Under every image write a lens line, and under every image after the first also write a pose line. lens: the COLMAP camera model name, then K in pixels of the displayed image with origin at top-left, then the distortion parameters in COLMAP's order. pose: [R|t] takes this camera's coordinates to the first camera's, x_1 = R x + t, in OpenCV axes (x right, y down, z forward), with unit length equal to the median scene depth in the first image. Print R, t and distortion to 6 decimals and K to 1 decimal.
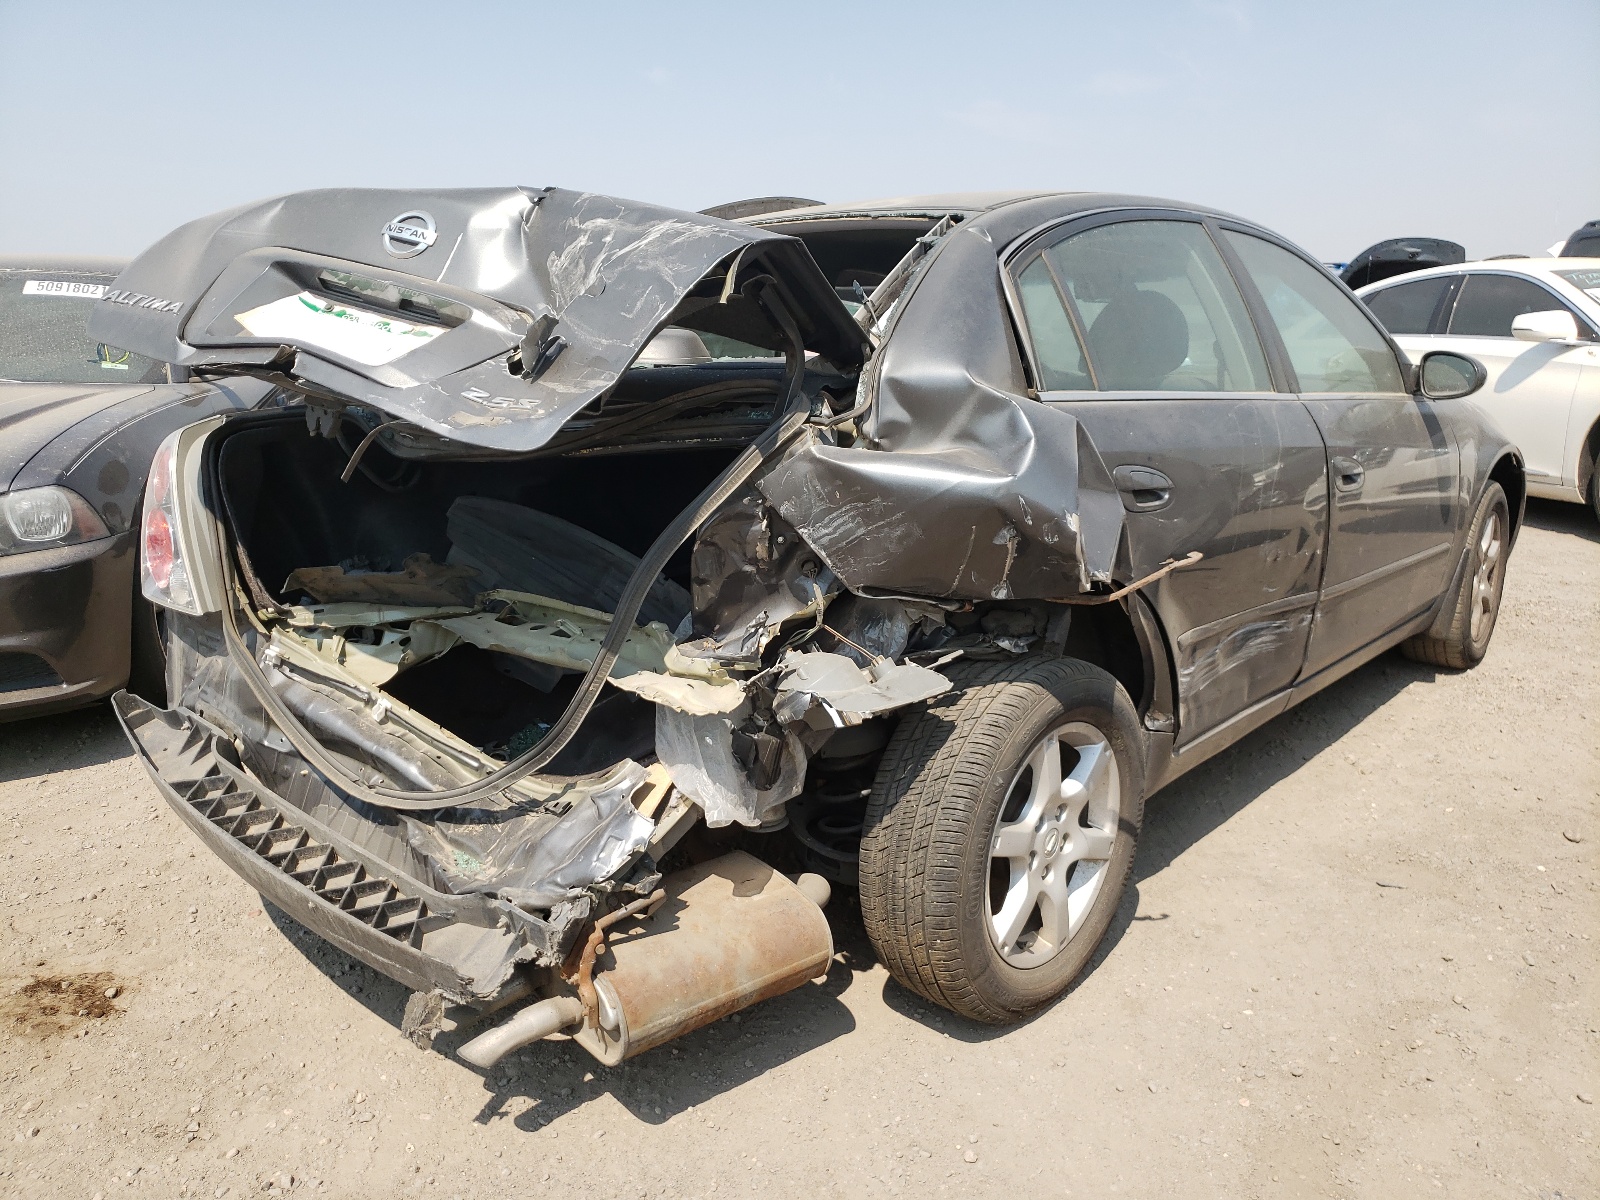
lens RADIAL K [[1207.8, 0, 814.4], [0, 1207.8, 597.5], [0, 0, 1]] dist [-0.026308, 0.057636]
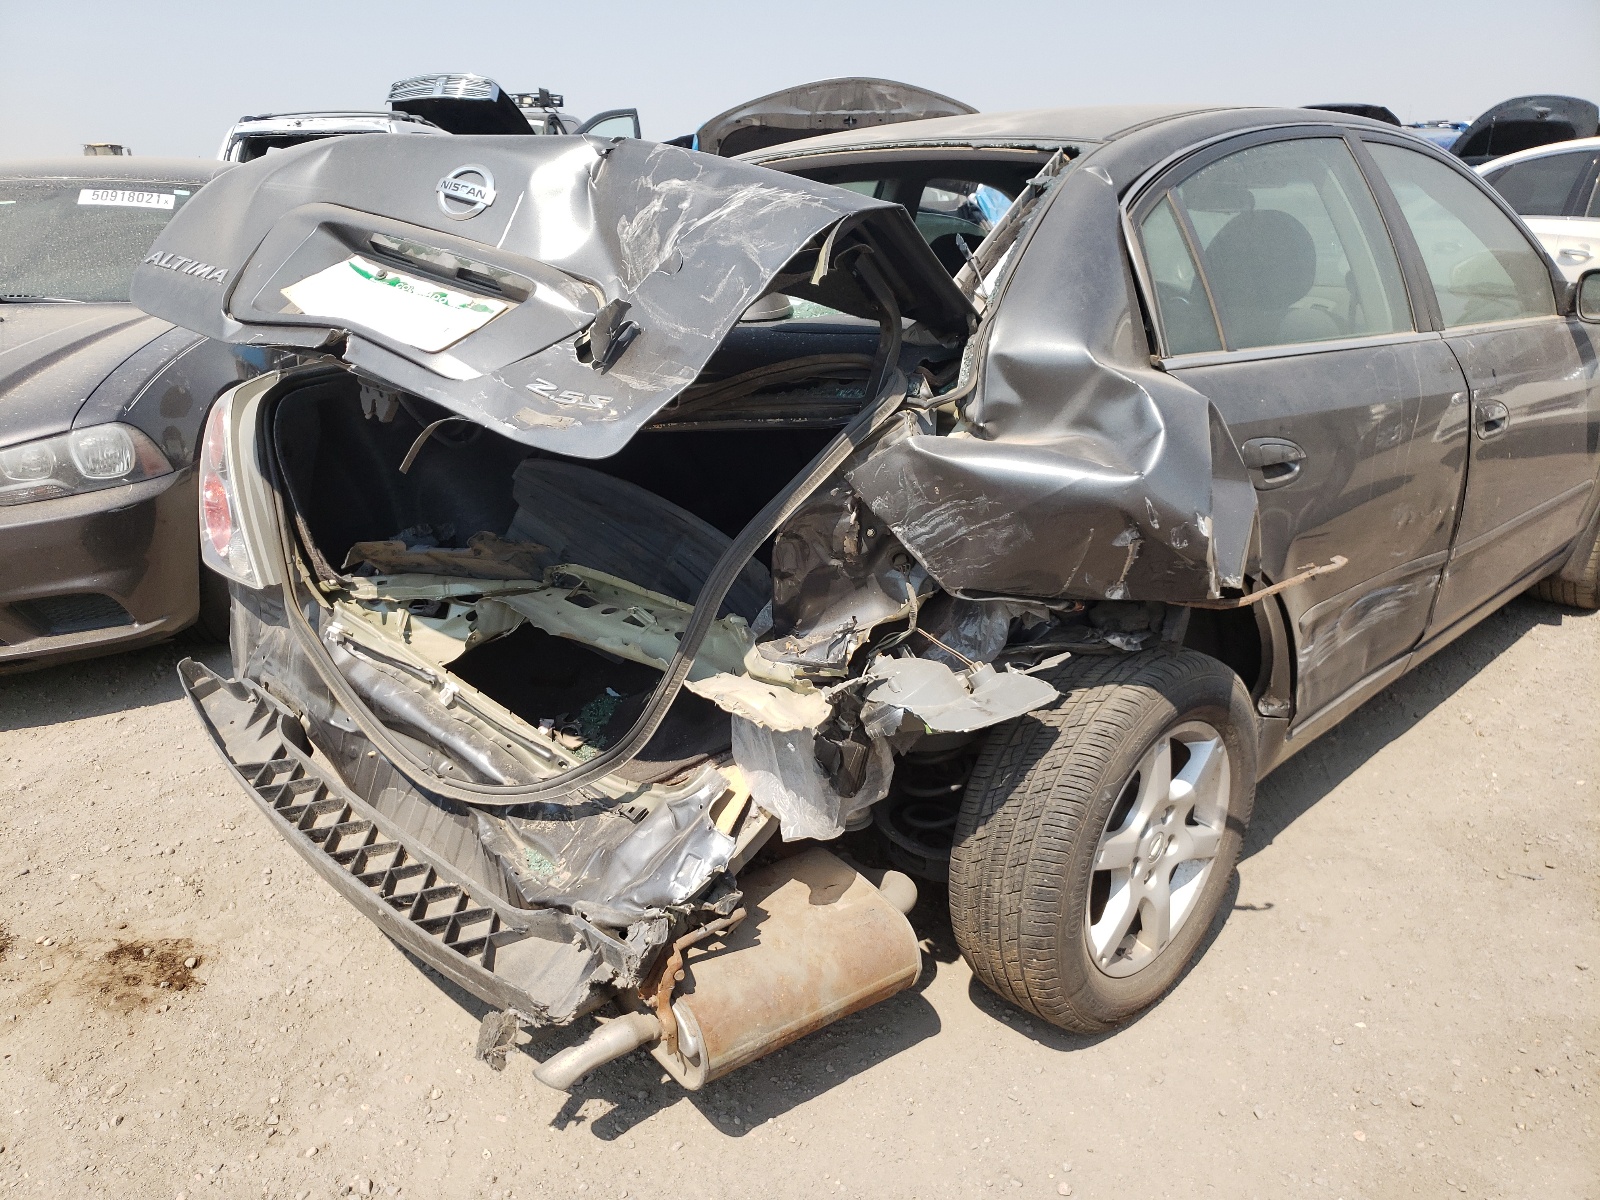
lens RADIAL K [[1210.9, 0, 800.0], [0, 1210.9, 600.0], [0, 0, 1]] dist [-0.010019, 0.033865]
pose [[0.997909, 0.013714, -0.063156, -0.023025], [-0.007033, 0.994468, 0.104809, -0.089042], [0.064244, -0.104145, 0.992485, 0.077892]]
